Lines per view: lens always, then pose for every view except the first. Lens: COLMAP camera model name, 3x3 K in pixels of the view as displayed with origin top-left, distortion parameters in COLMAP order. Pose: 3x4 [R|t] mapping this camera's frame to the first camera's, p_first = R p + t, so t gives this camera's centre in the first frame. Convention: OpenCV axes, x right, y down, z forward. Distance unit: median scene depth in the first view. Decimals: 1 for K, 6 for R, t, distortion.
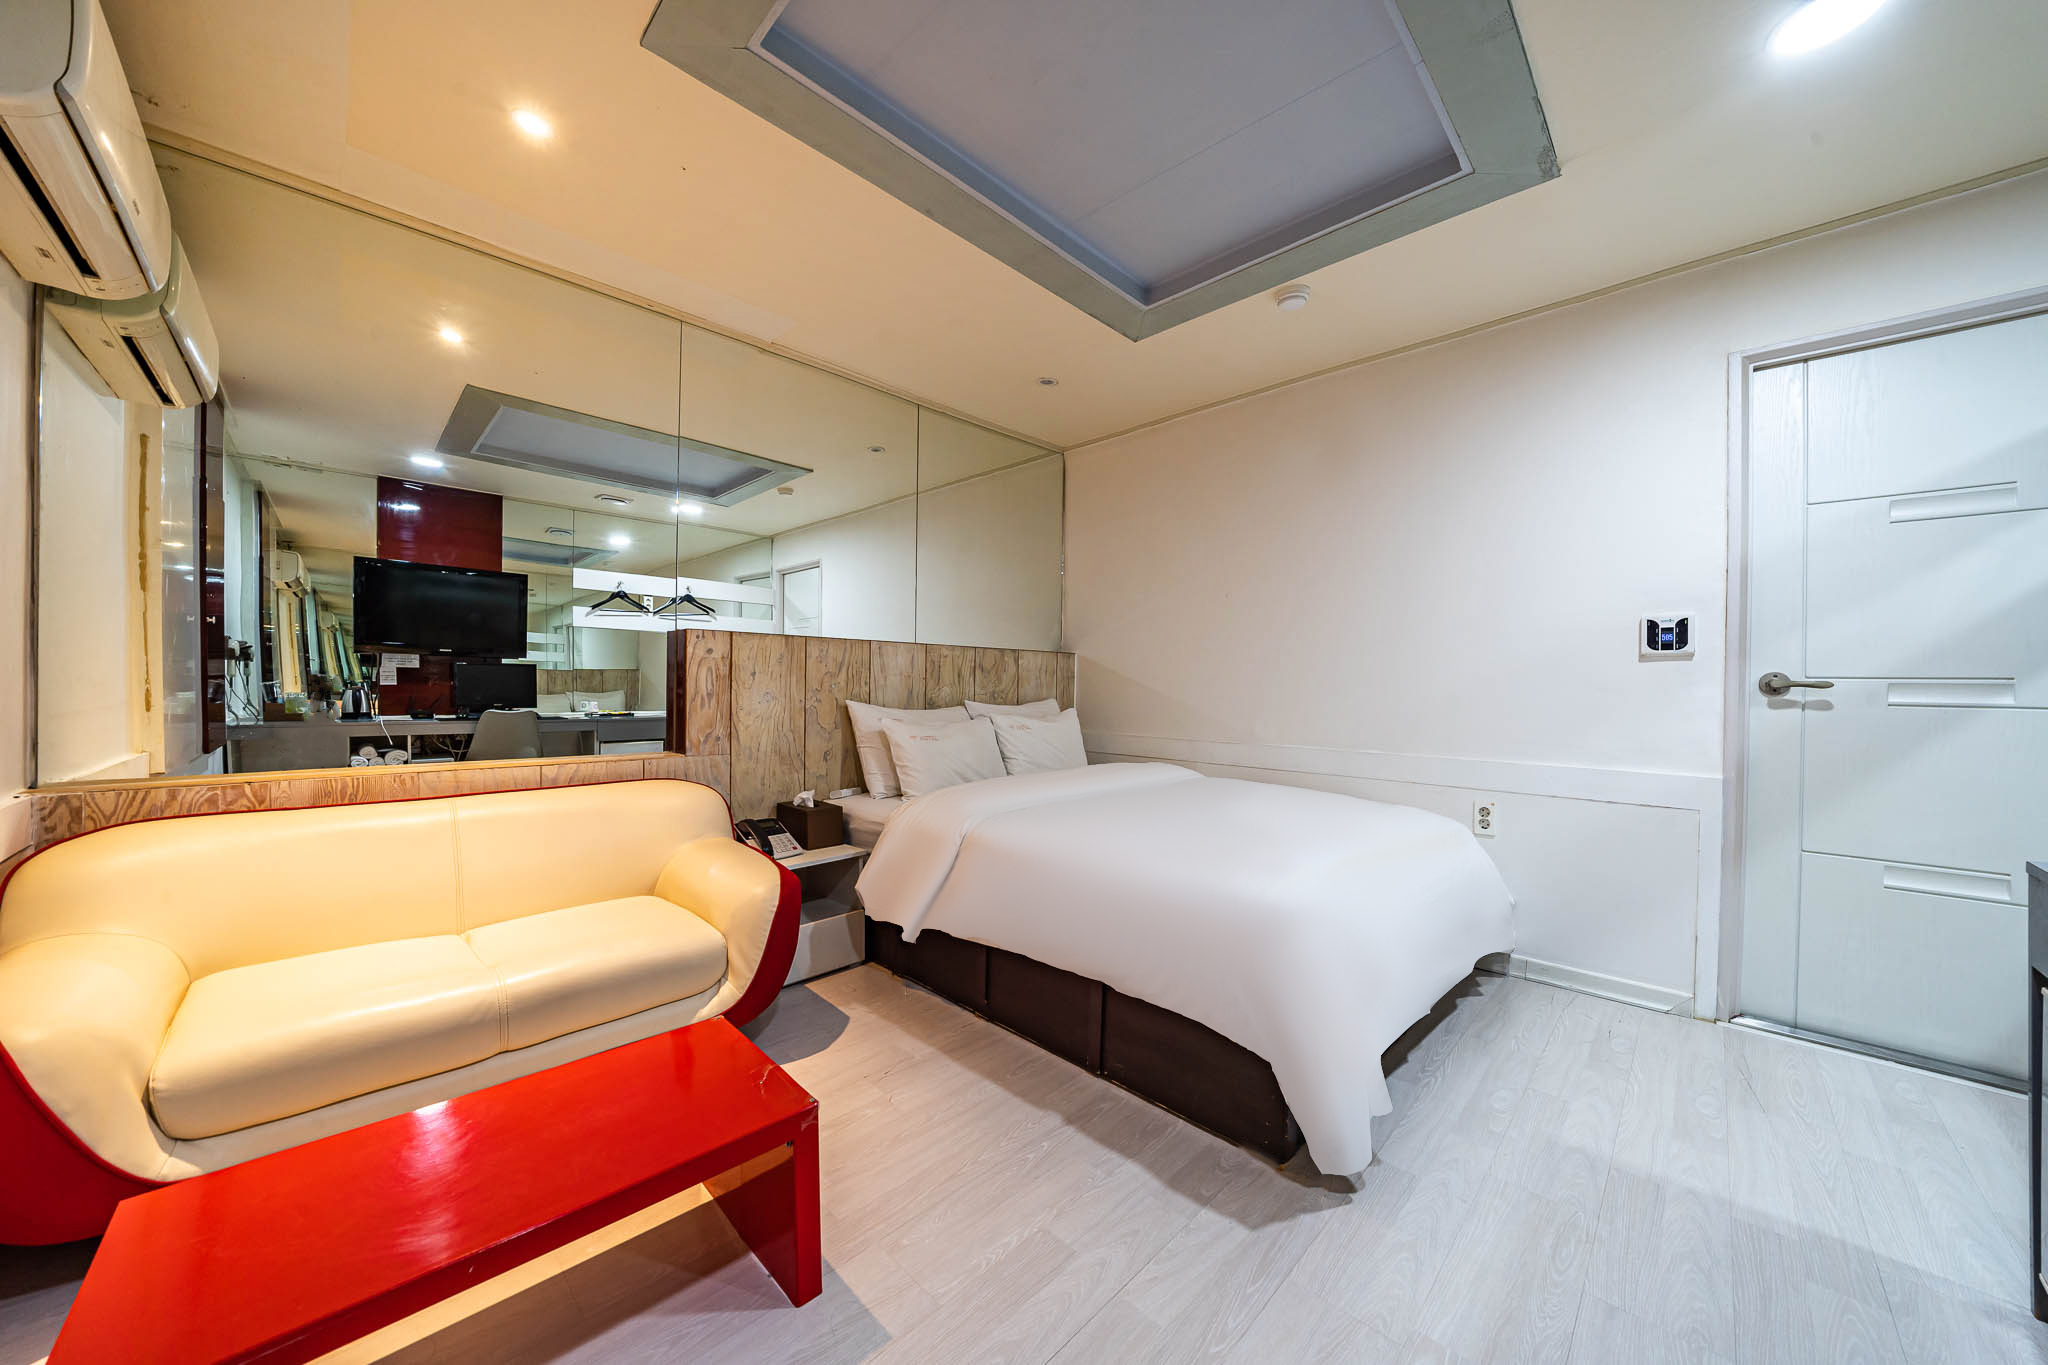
lens RADIAL K [[700.3, 0, 1019.3], [0, 700.3, 688.0], [0, 0, 1]] dist [-0.022540, 0.001559]
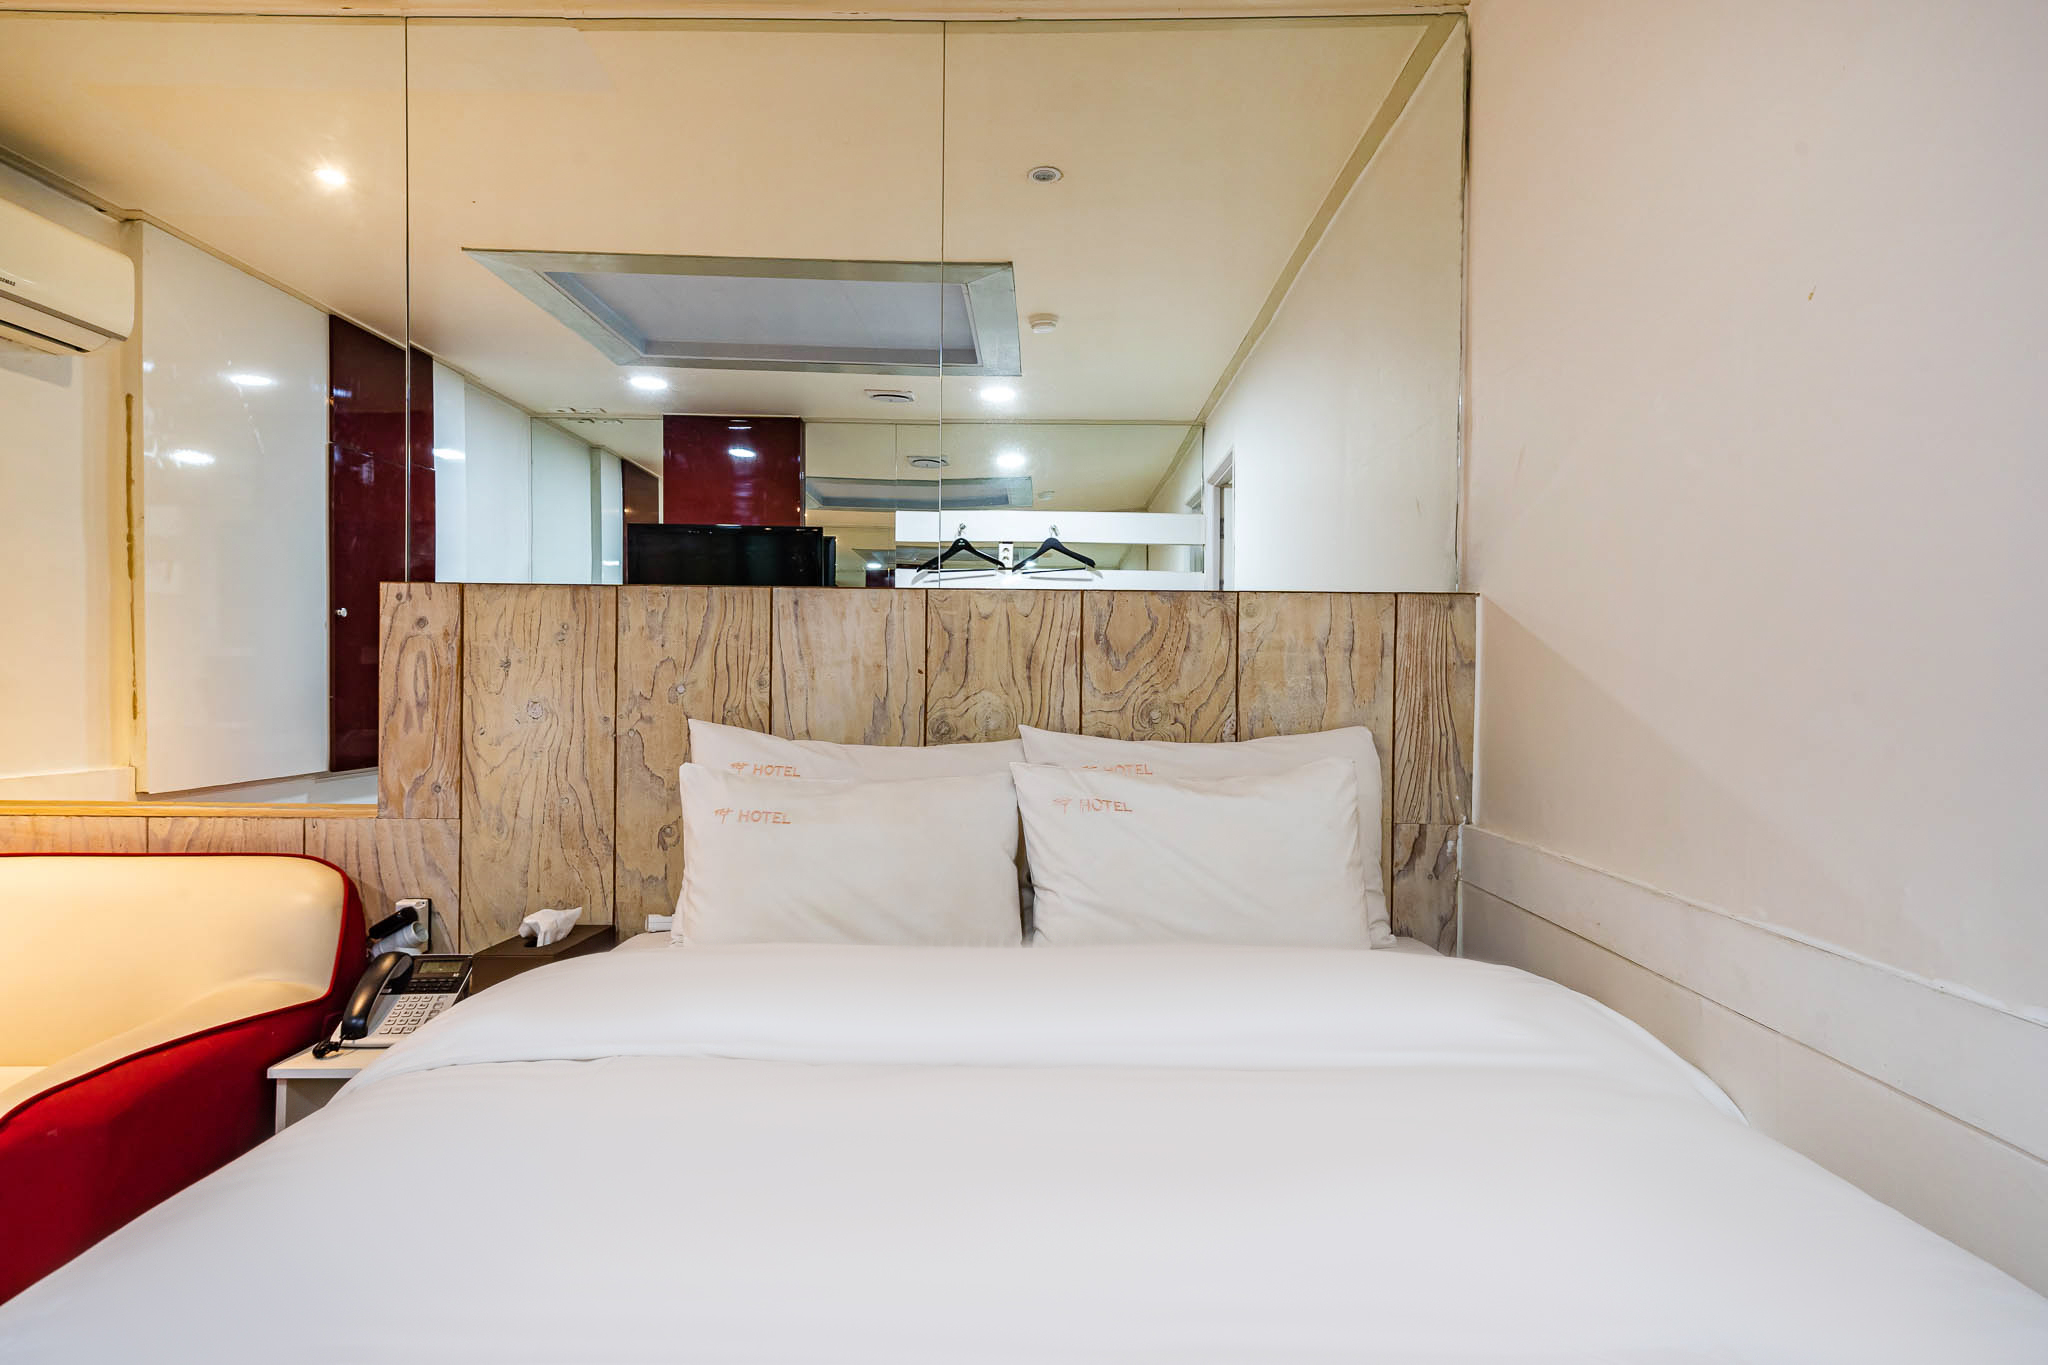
lens RADIAL K [[1161.7, 0, 1020.4], [0, 1161.7, 684.7], [0, 0, 1]] dist [0.017807, 0.004111]
pose [[0.695857, -0.003089, -0.718174, 0.436781], [-0.003810, 0.999961, -0.007994, -0.000146], [0.718170, 0.008299, 0.695818, 0.602409]]
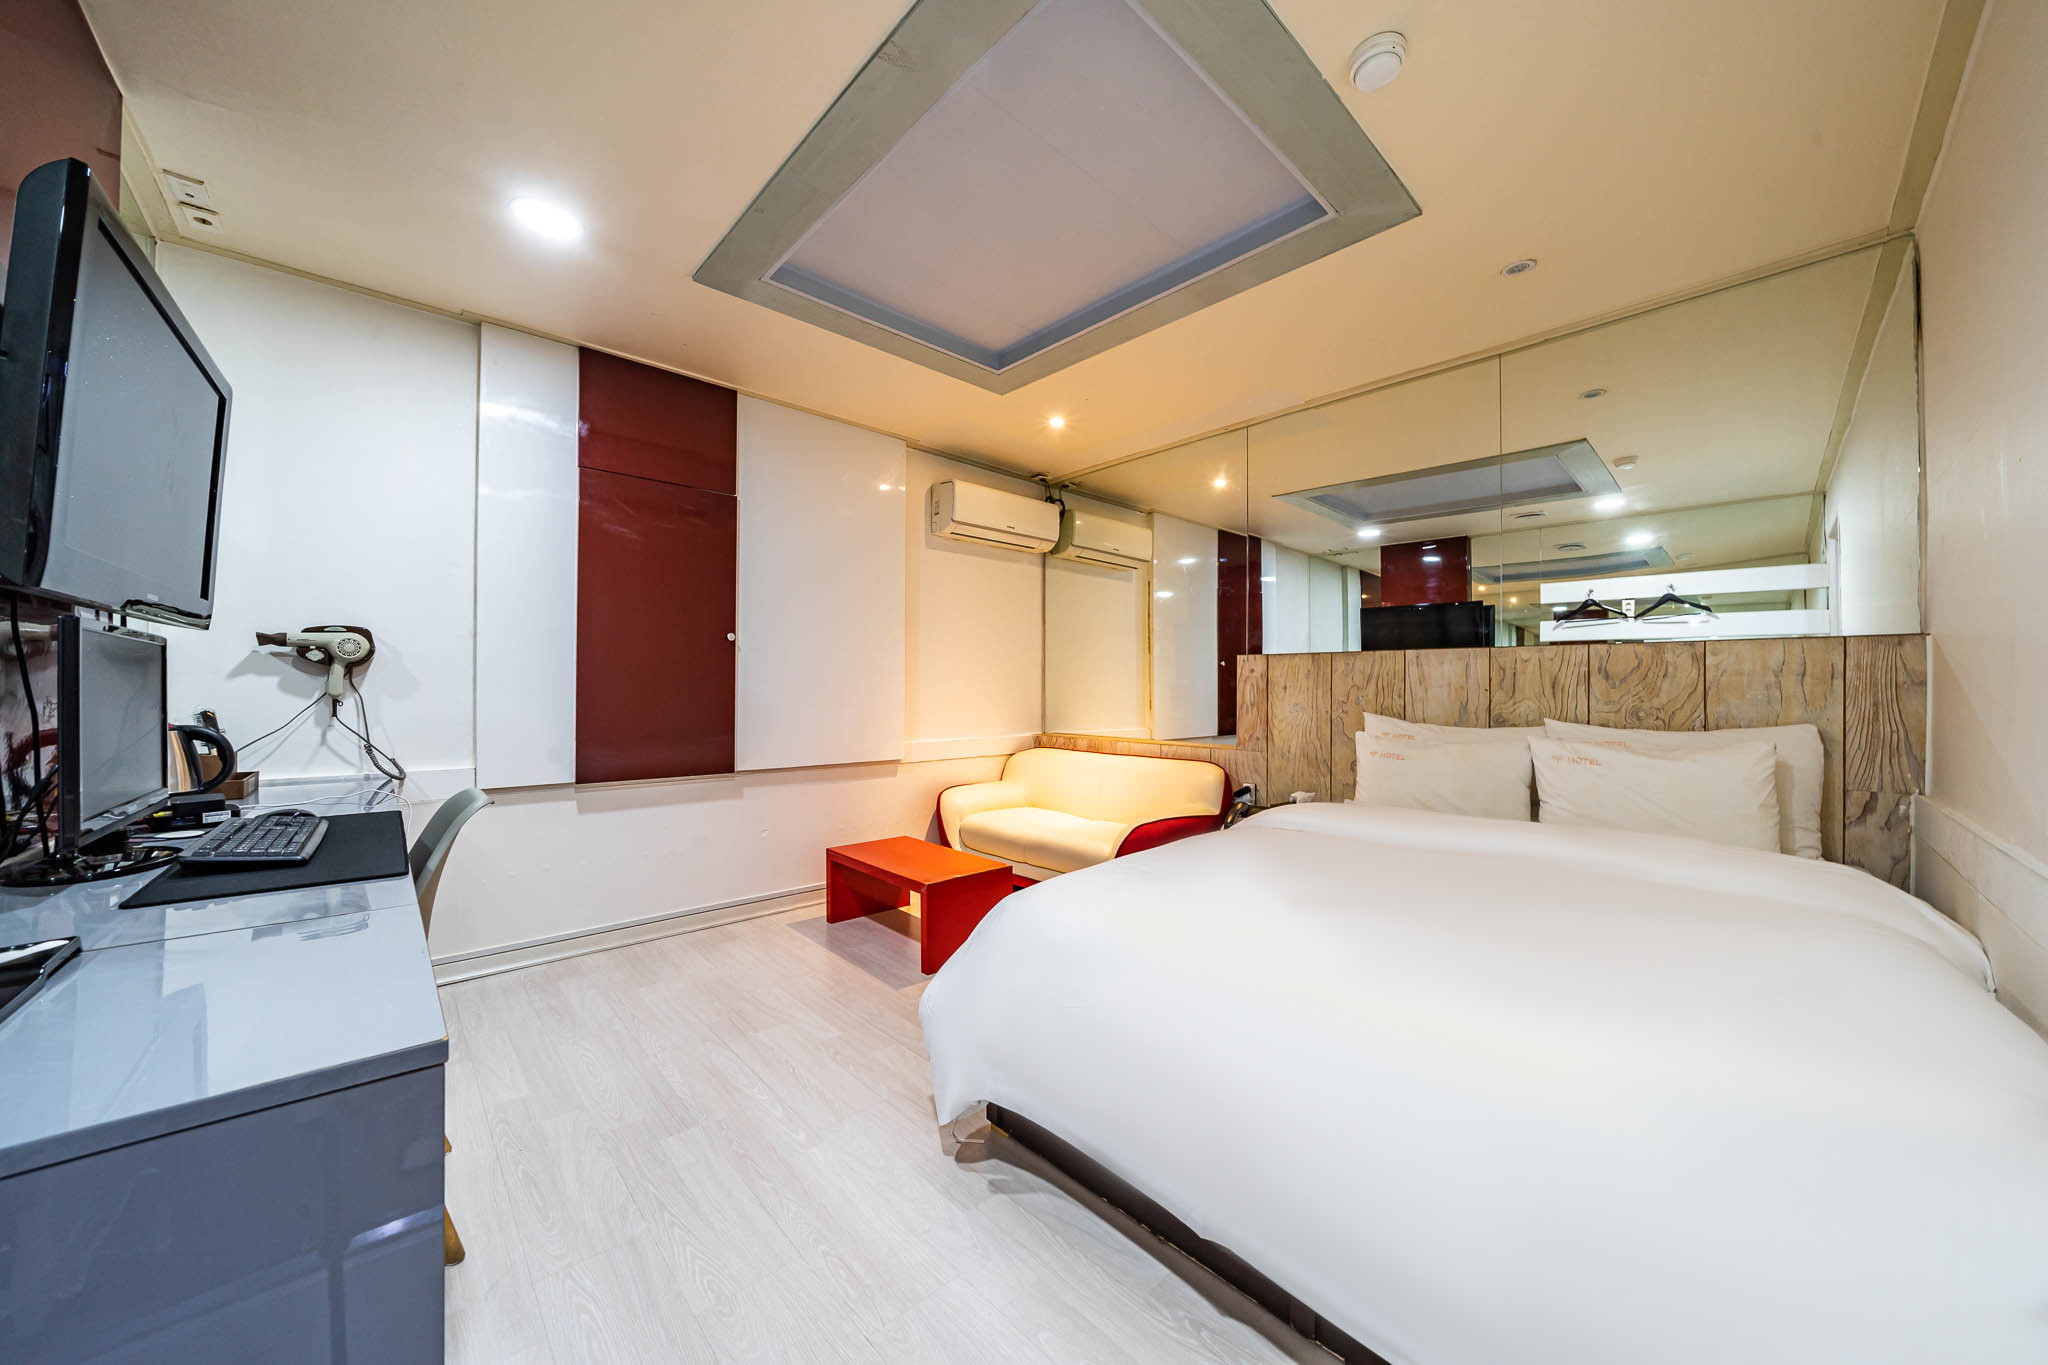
lens RADIAL K [[700.3, 0, 1036.3], [0, 700.3, 685.6], [0, 0, 1]] dist [-0.022540, 0.001559]
pose [[-0.016075, -0.017954, -0.999710, 0.734788], [-0.010644, 0.999785, -0.017784, 0.001726], [0.999814, 0.010355, -0.016262, 0.526084]]
